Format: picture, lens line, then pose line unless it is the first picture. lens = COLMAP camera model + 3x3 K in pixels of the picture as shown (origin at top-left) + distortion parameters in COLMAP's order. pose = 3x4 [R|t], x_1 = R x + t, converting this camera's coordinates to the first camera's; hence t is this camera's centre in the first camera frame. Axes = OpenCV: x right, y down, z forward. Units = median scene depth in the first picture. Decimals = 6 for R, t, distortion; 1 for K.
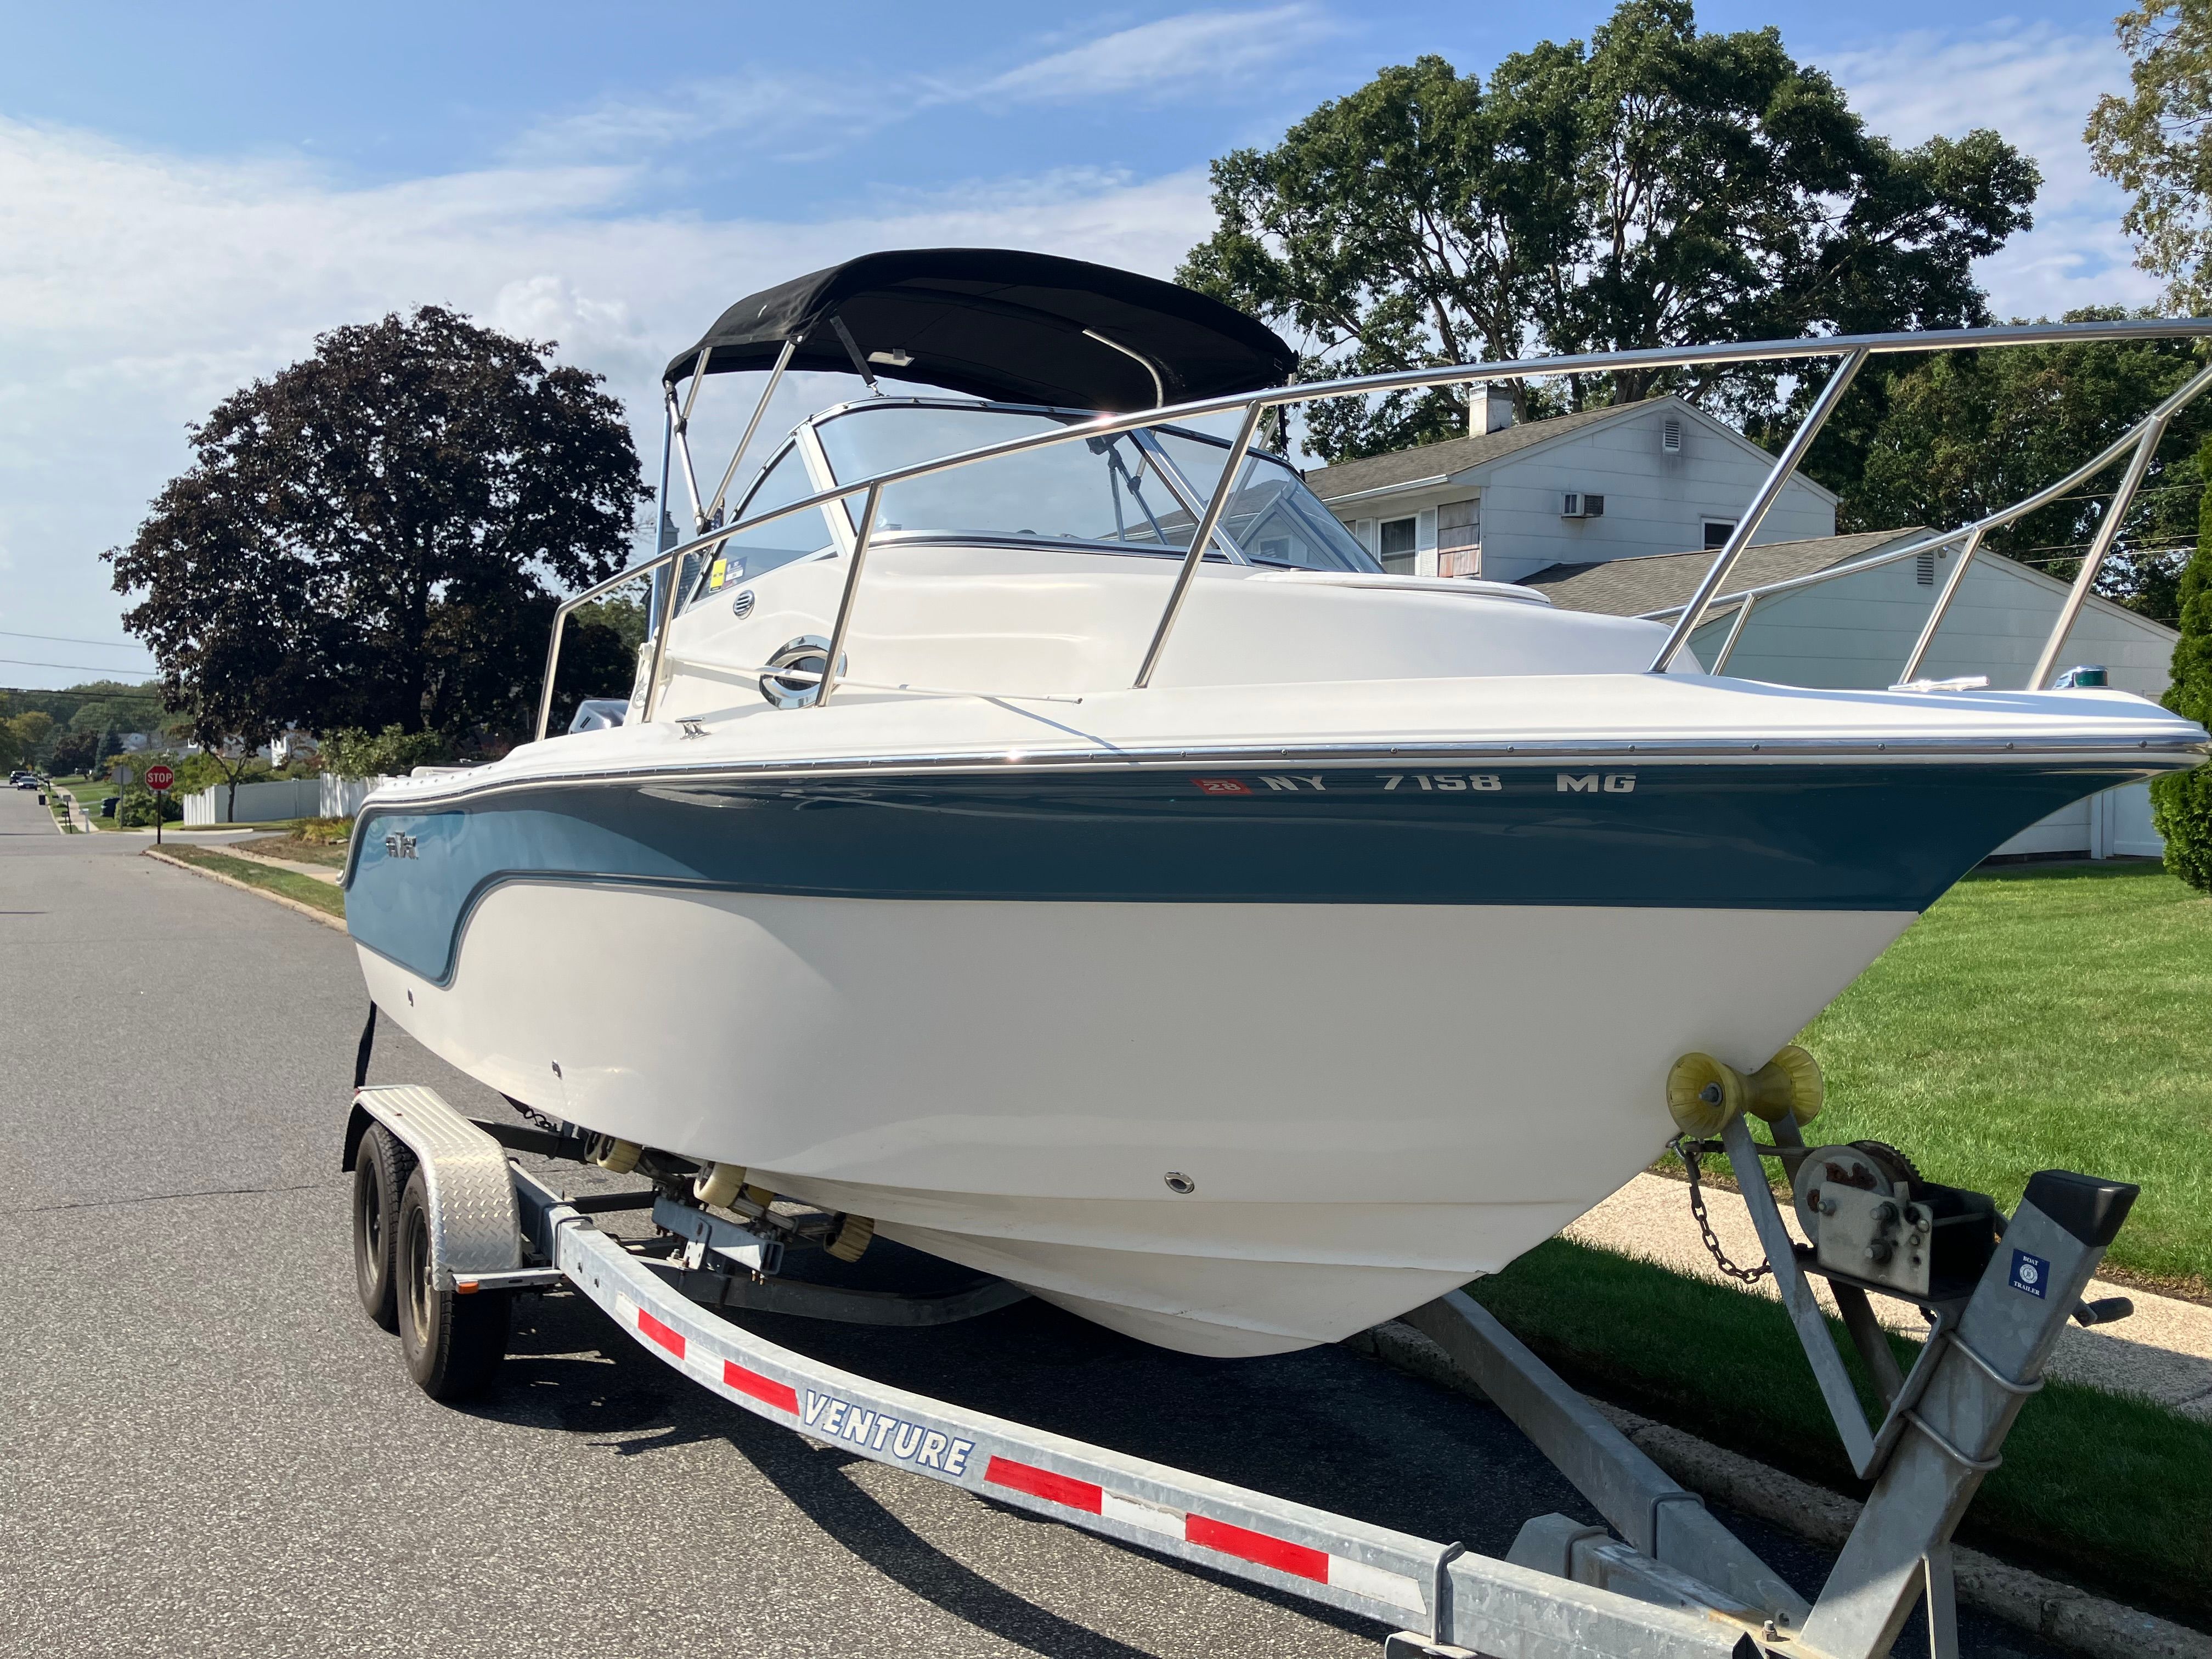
lens RADIAL K [[1872.6, 0, 1102.5], [0, 1872.6, 762.4], [0, 0, 1]] dist [0.015742, -0.014582]
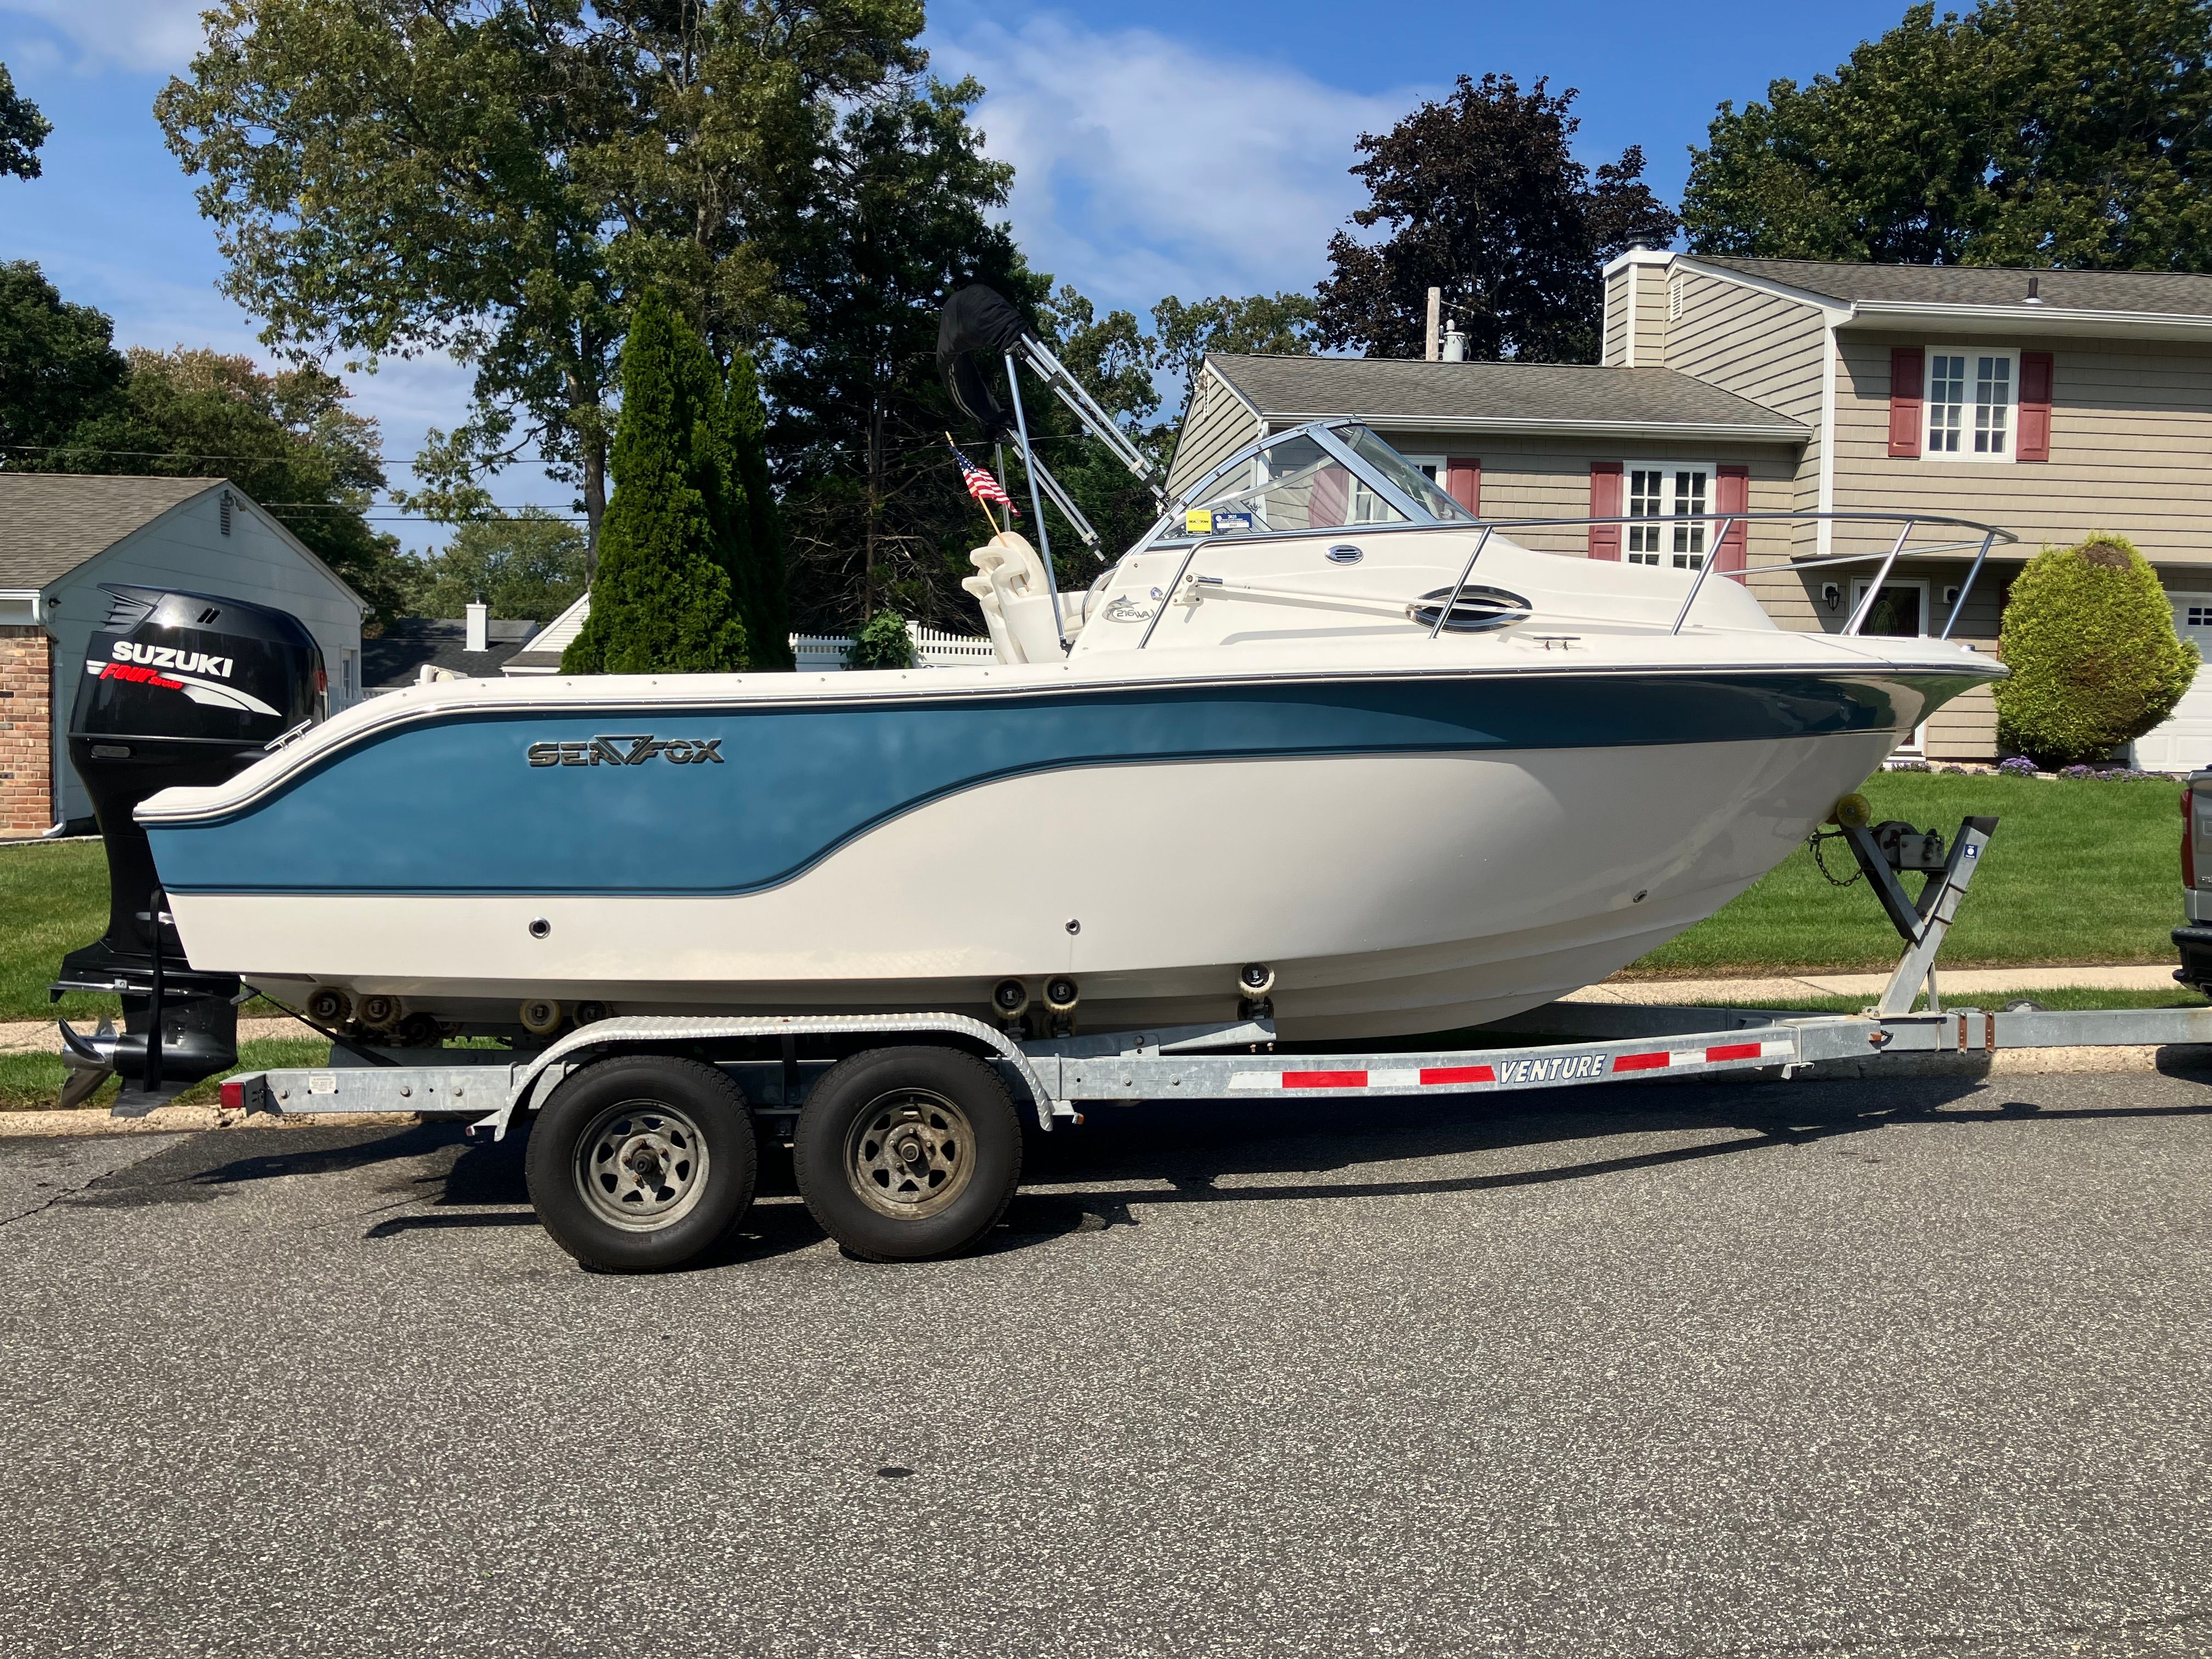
lens RADIAL K [[1859.0, 0, 1110.3], [0, 1859.0, 768.2], [0, 0, 1]] dist [-0.010035, 0.062890]
pose [[0.414829, -0.022615, 0.909619, -1.593798], [-0.001282, 0.999676, 0.025439, 0.042321], [-0.909899, -0.011719, 0.414665, 0.604448]]
